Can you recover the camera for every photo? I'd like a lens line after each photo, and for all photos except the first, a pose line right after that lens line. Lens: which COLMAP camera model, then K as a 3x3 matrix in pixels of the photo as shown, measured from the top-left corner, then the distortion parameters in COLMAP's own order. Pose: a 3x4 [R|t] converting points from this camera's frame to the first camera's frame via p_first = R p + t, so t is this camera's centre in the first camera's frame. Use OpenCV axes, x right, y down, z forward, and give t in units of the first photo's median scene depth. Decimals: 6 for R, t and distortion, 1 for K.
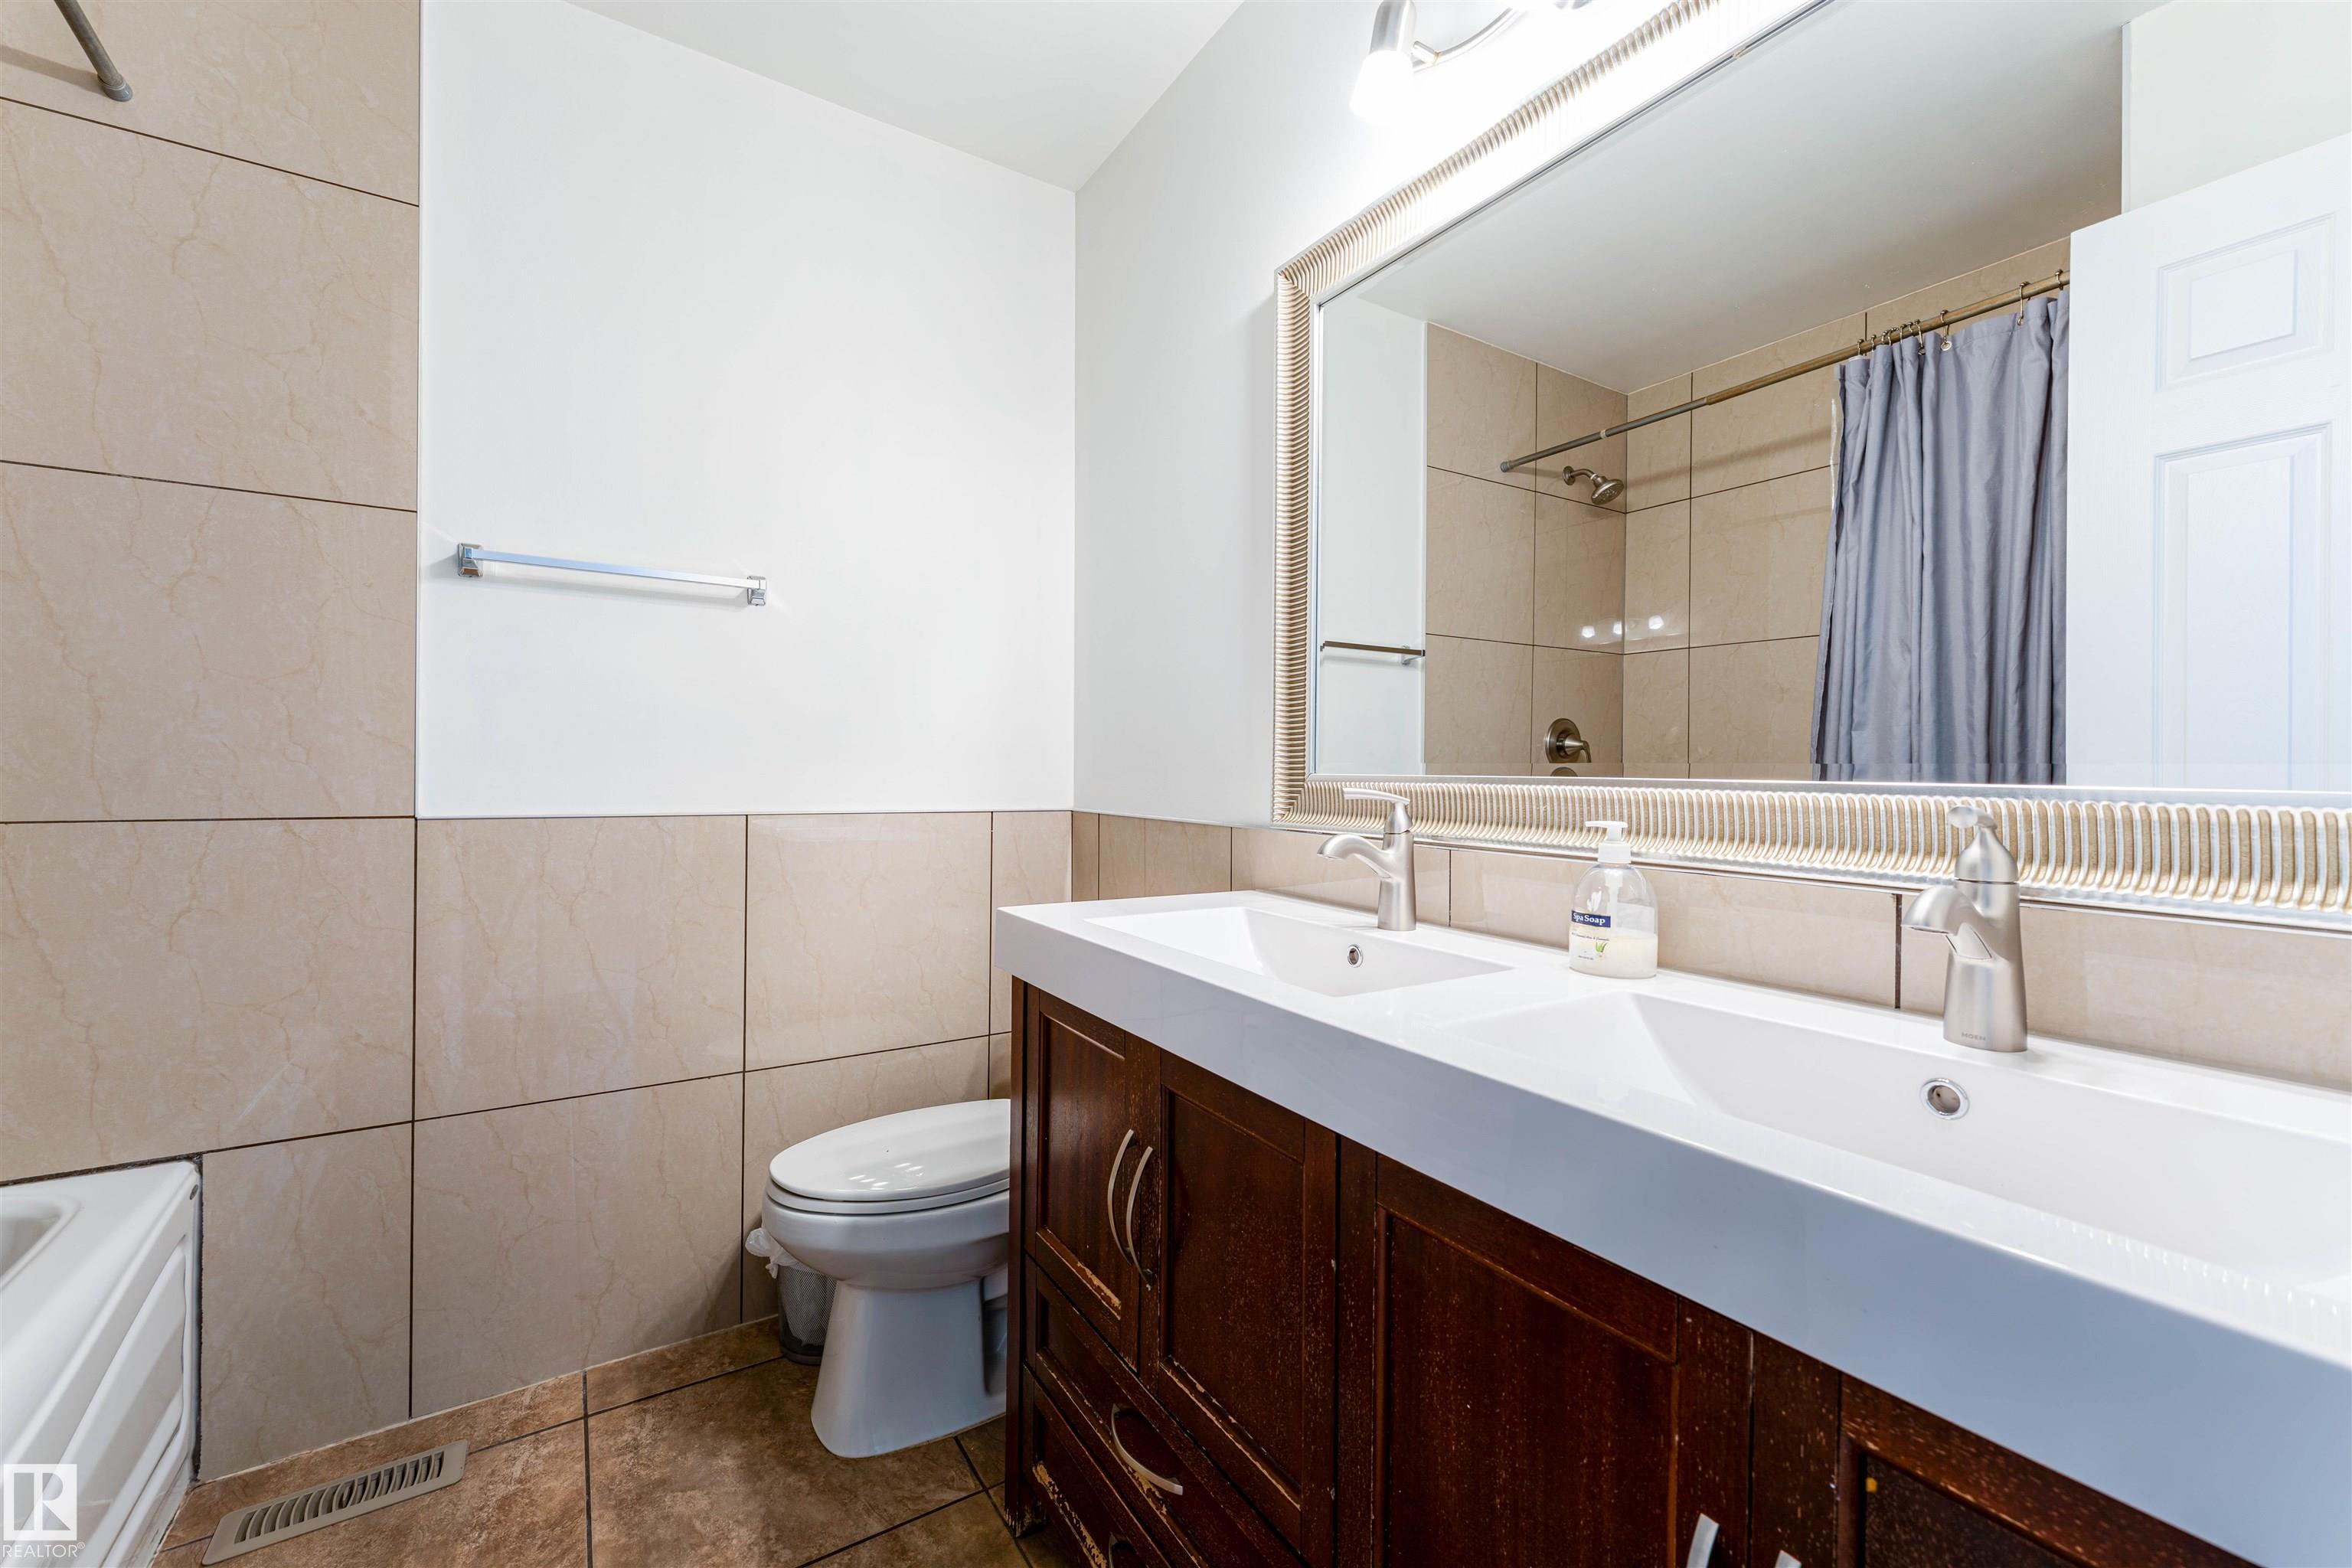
lens RADIAL K [[938.3, 0, 1177.2], [0, 938.3, 774.6], [0, 0, 1]] dist [0.001711, -0.000731]
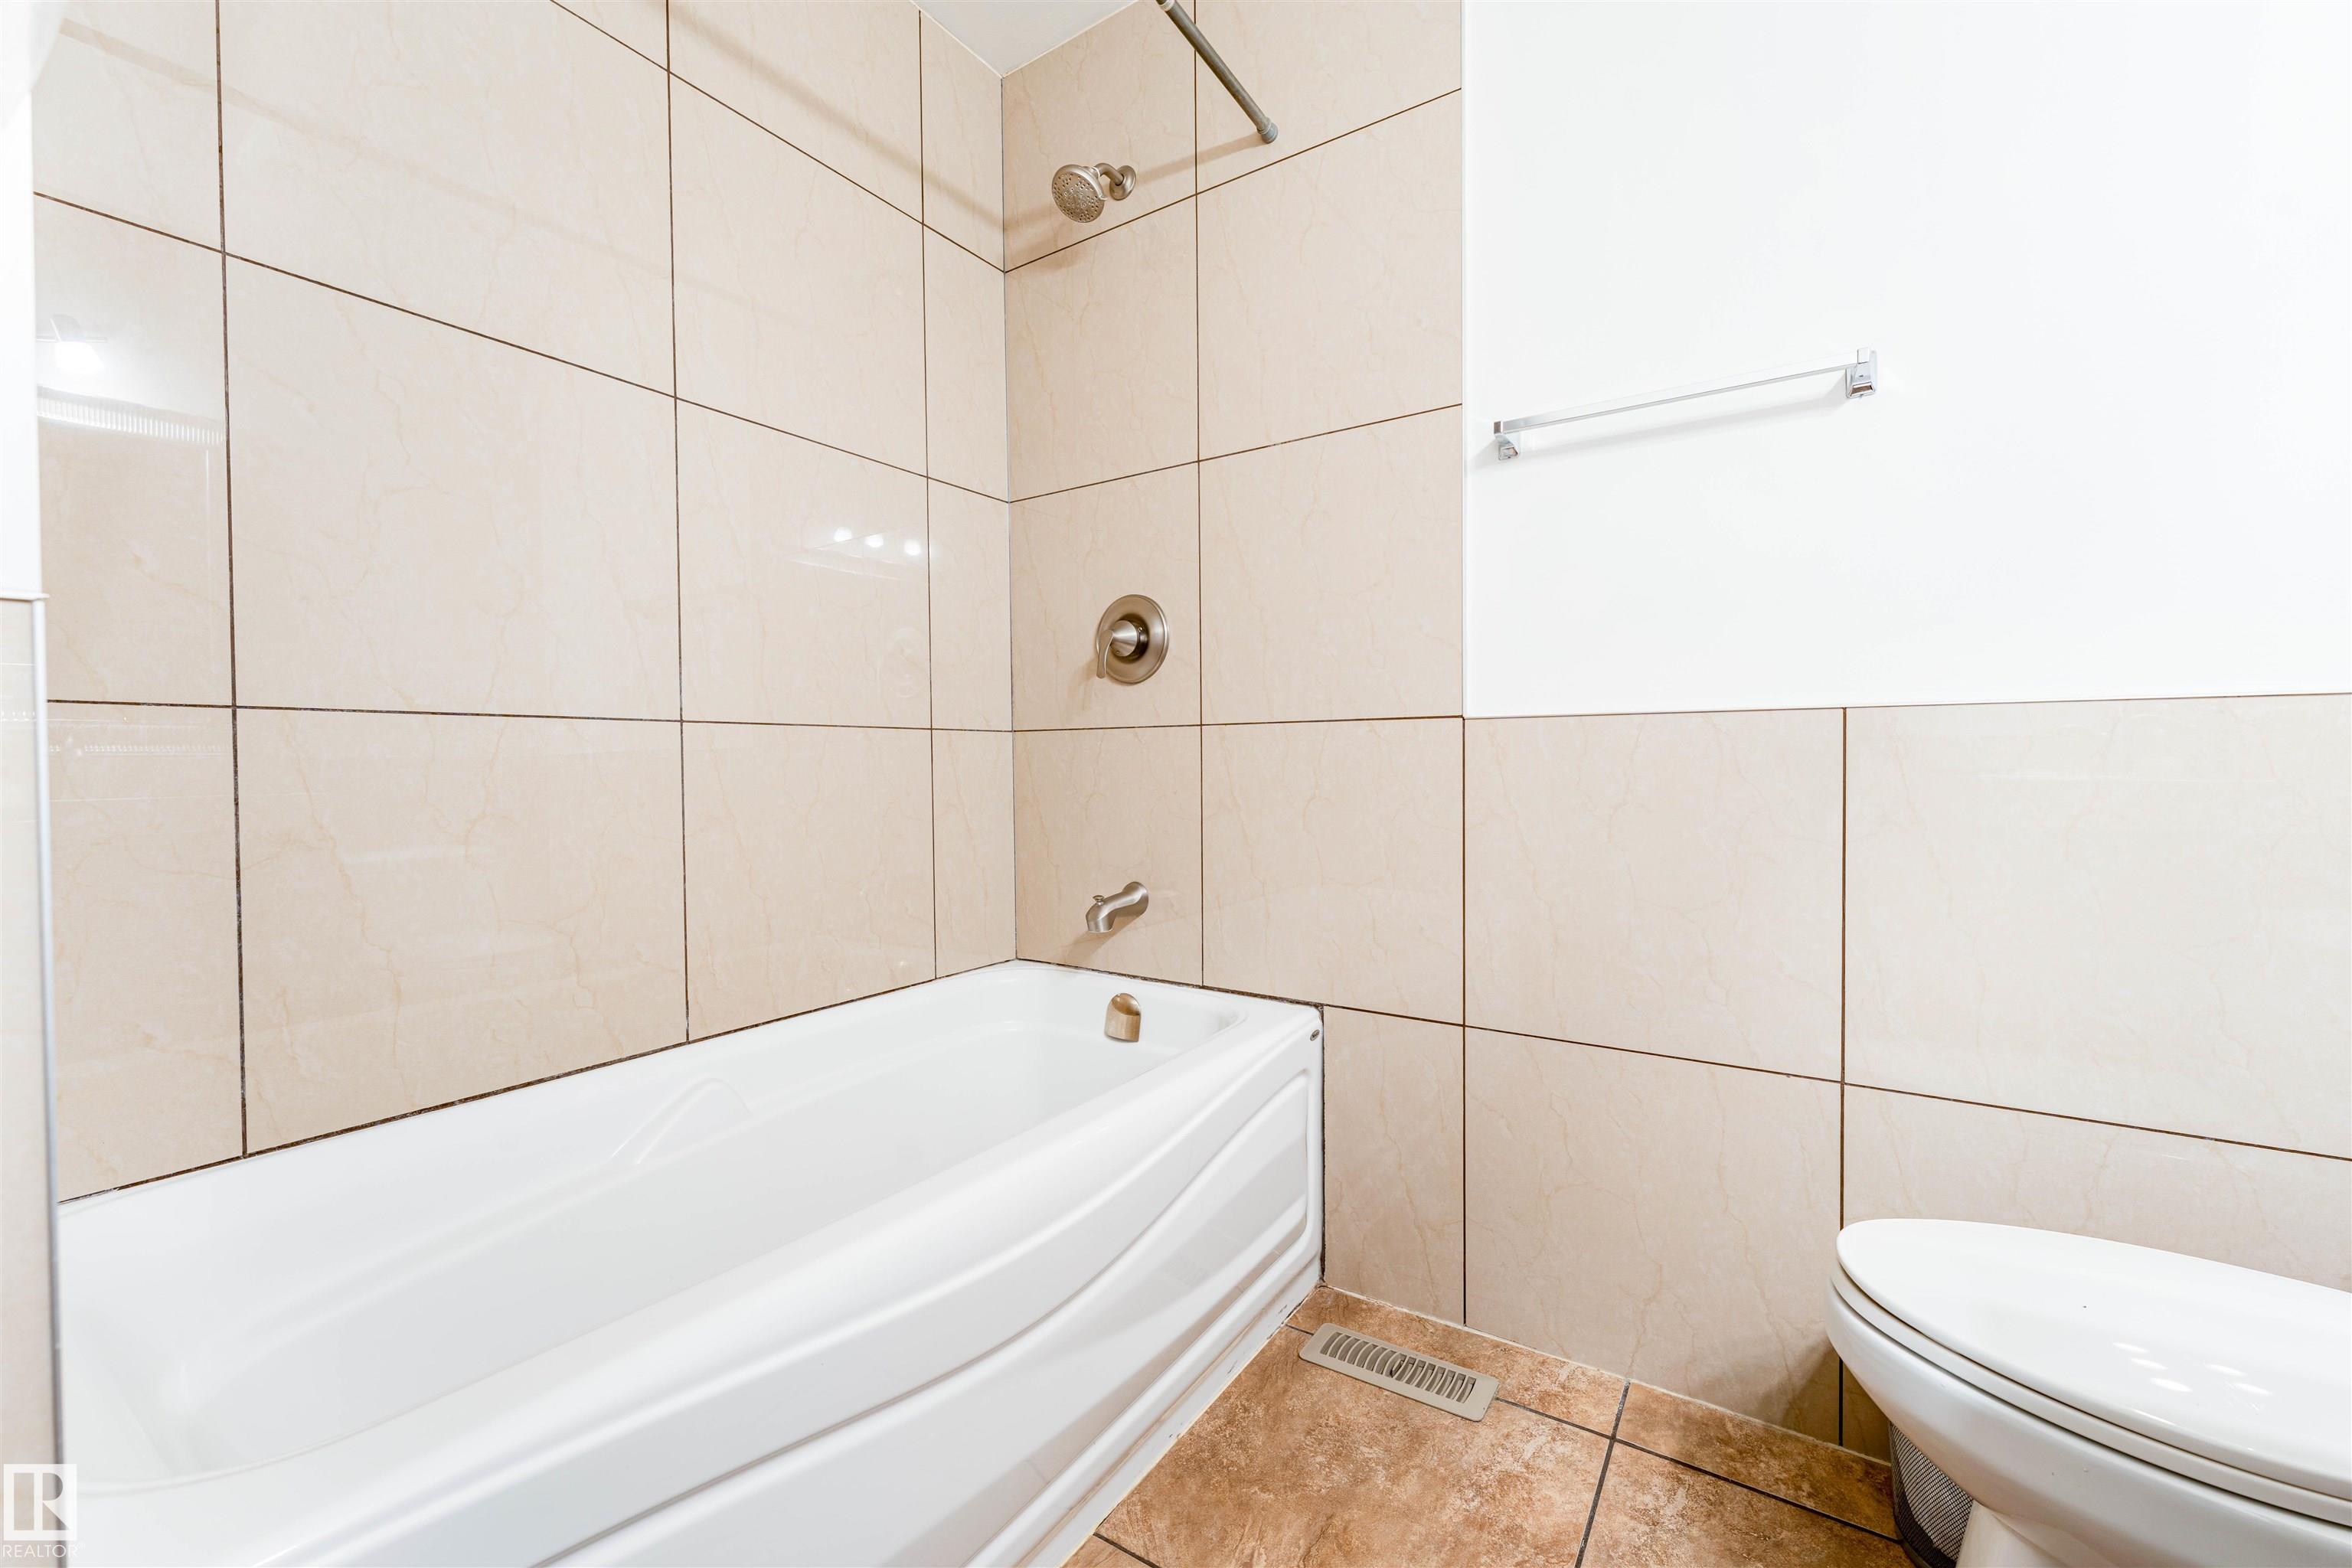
lens RADIAL K [[938.3, 0, 1177.2], [0, 938.3, 774.6], [0, 0, 1]] dist [0.001711, -0.000731]
pose [[0.402399, -0.000235, -0.915465, -0.034484], [0.008611, 0.999957, 0.003528, 0.101539], [0.915424, -0.009303, 0.402383, 0.335943]]
